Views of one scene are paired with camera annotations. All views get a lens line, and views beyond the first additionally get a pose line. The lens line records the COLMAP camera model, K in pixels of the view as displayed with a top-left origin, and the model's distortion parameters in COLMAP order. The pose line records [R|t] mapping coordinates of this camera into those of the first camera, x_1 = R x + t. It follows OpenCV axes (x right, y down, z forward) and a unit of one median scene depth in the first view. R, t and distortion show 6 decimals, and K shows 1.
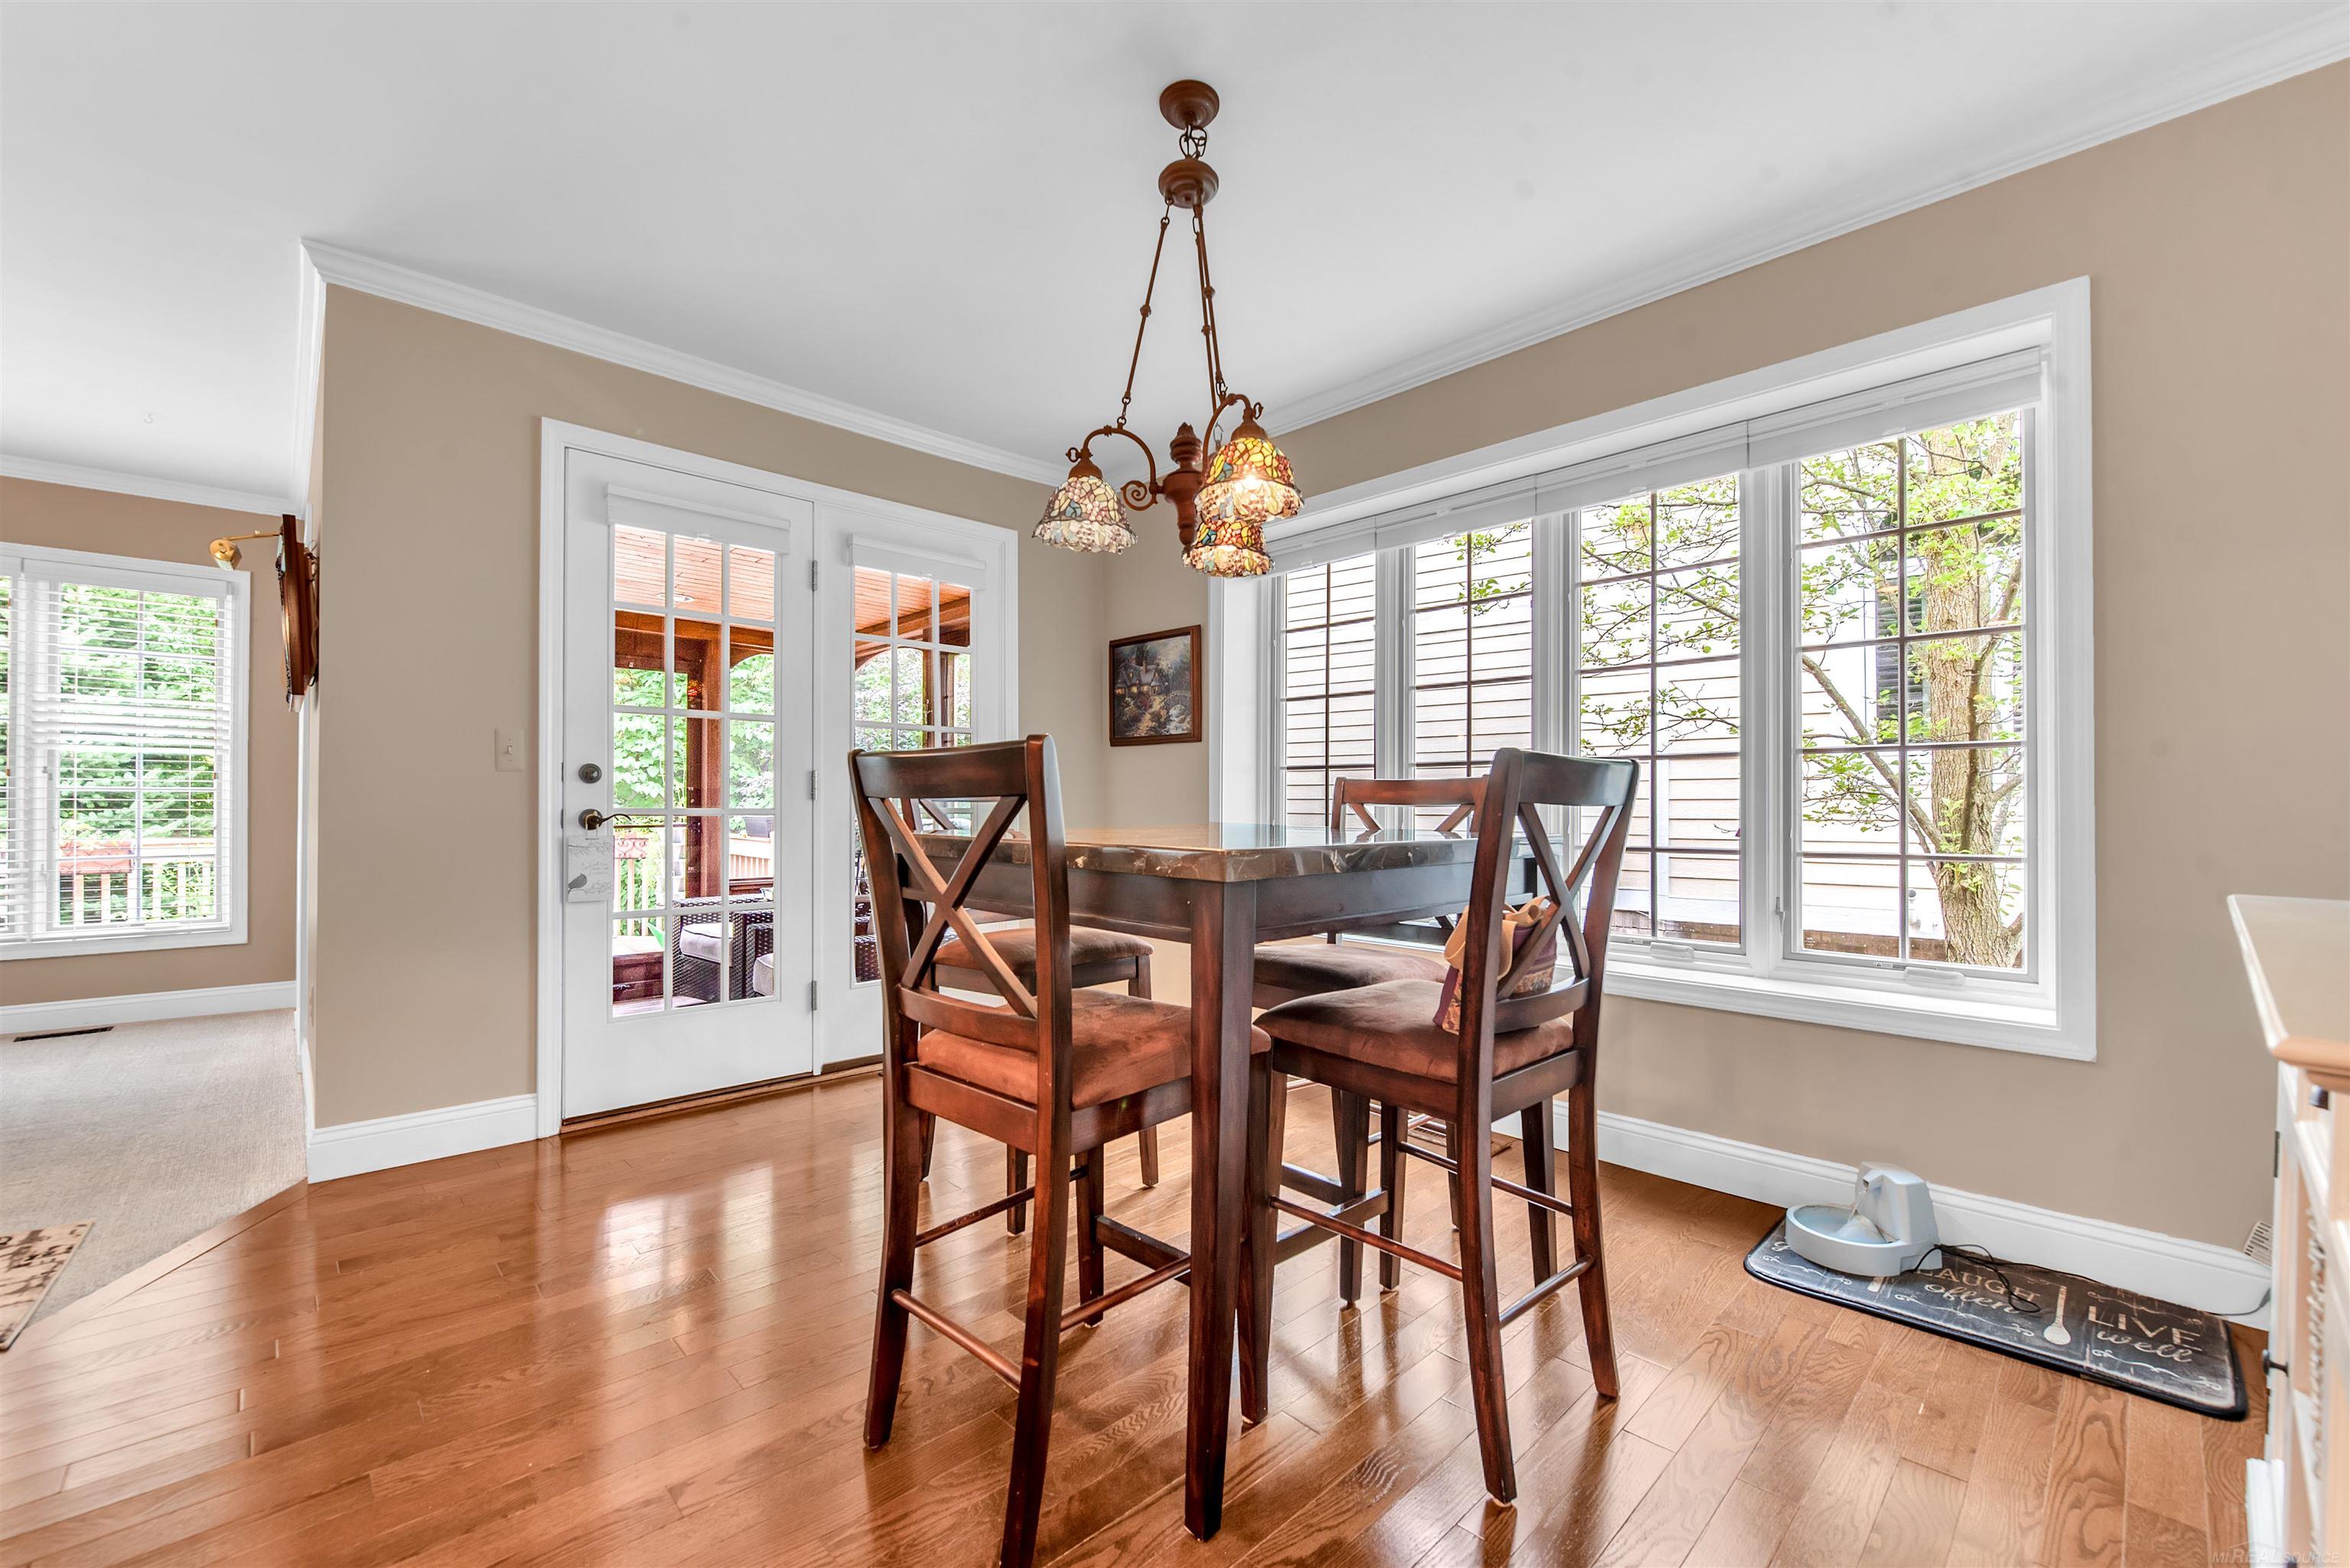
lens RADIAL K [[943.2, 0, 1166.0], [0, 943.2, 799.9], [0, 0, 1]] dist [-0.002497, -0.000546]
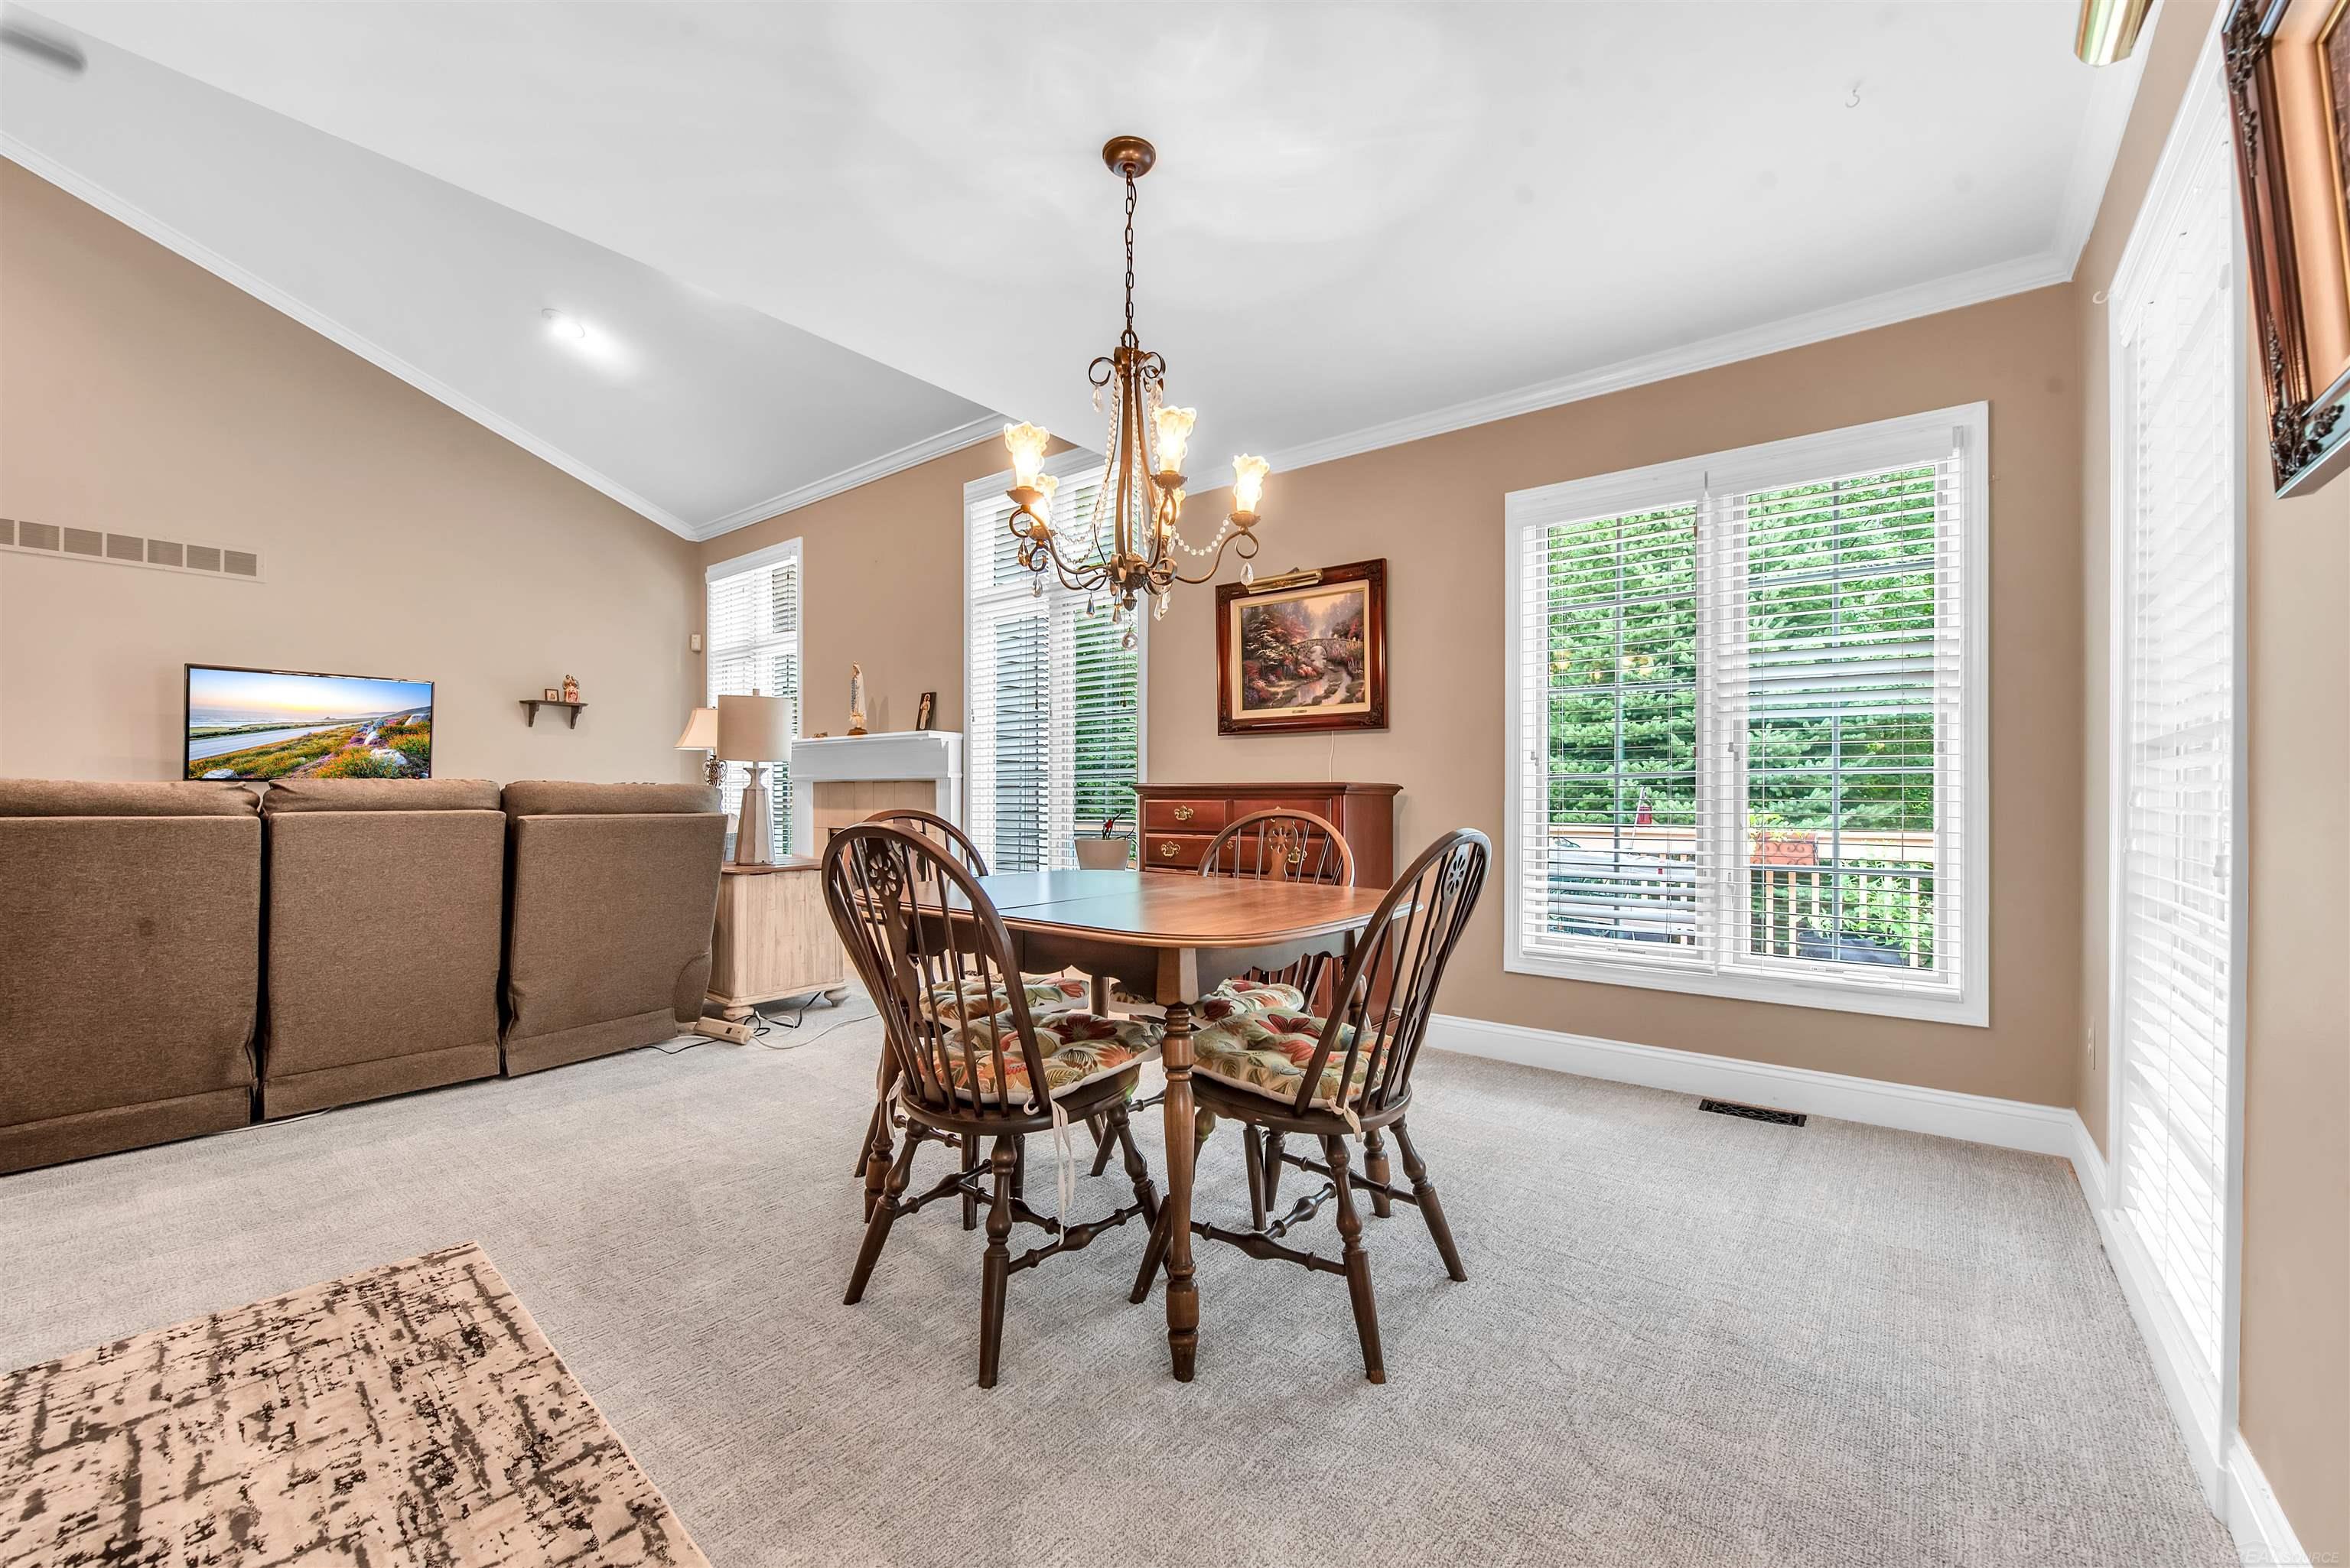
lens RADIAL K [[943.2, 0, 1177.0], [0, 943.2, 787.9], [0, 0, 1]] dist [-0.002497, -0.000546]
pose [[0.149589, -0.003722, -0.988741, -0.511847], [0.004045, 0.999987, -0.003153, 0.001153], [0.988740, -0.003527, 0.149602, 0.445755]]
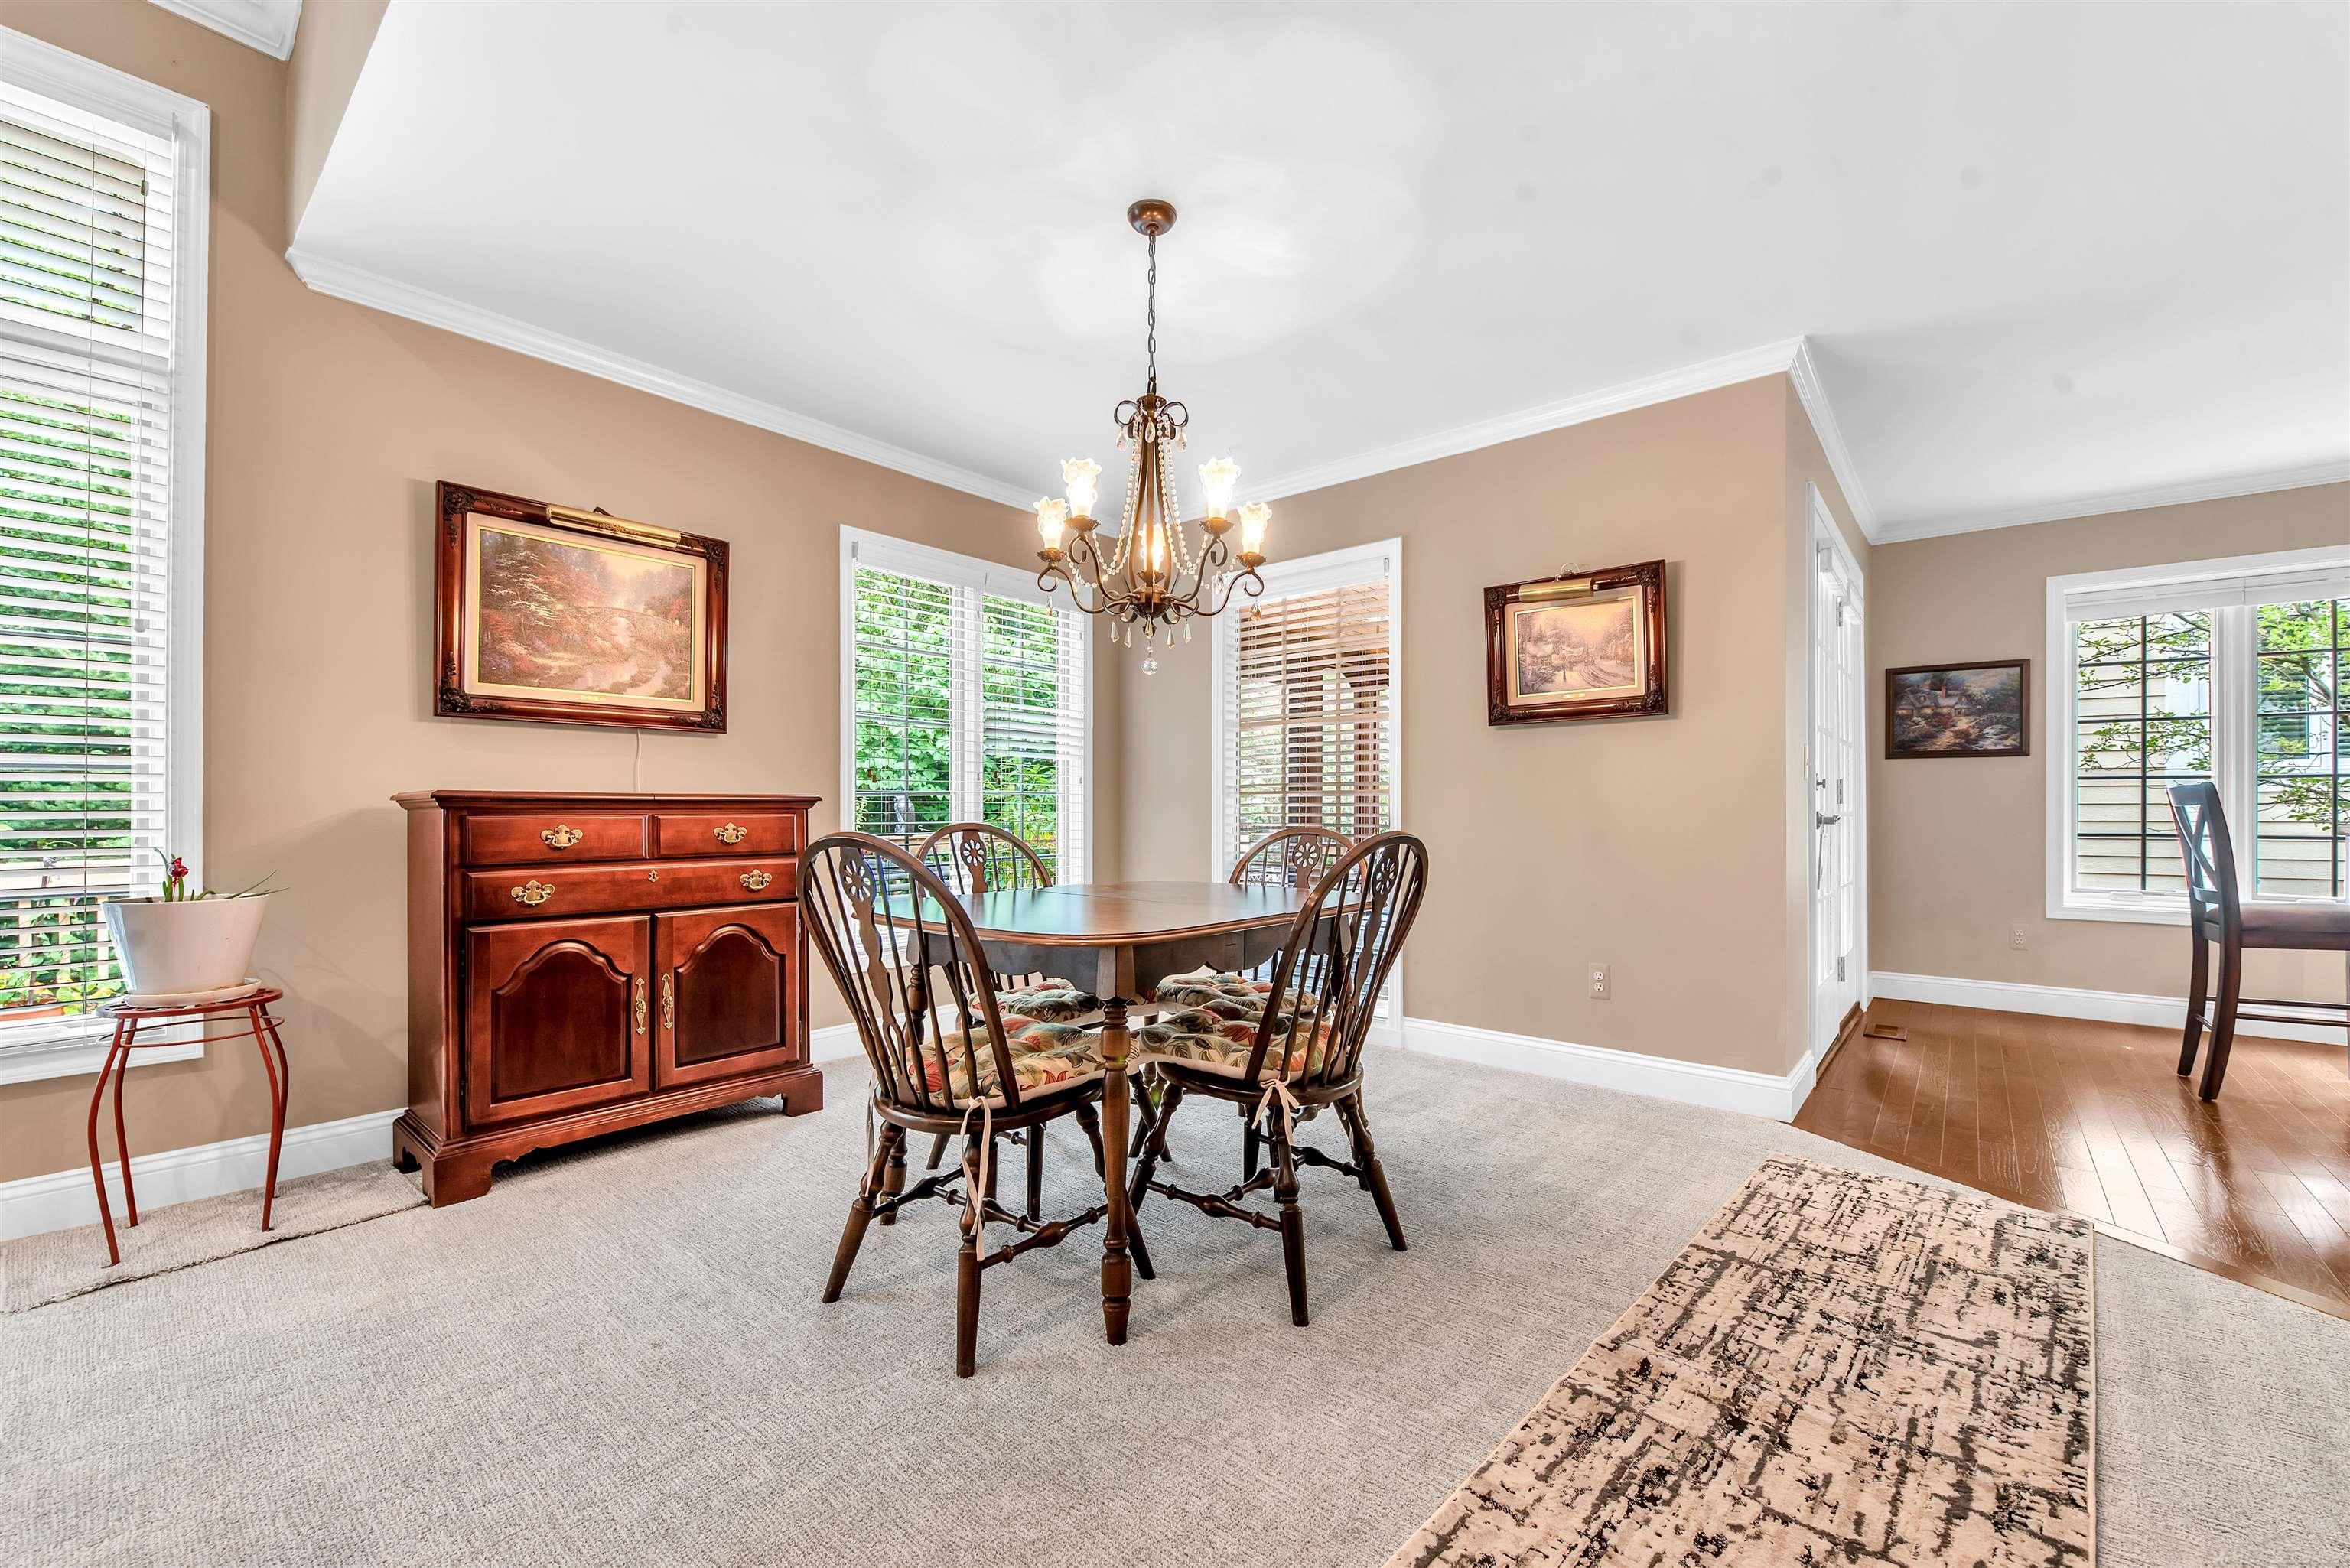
lens RADIAL K [[943.2, 0, 1184.1], [0, 943.2, 799.7], [0, 0, 1]] dist [-0.002497, -0.000546]
pose [[0.992838, 0.002705, 0.119434, -1.077639], [-0.002617, 0.999996, -0.000895, -0.001009], [-0.119436, 0.000576, 0.992842, -0.066485]]
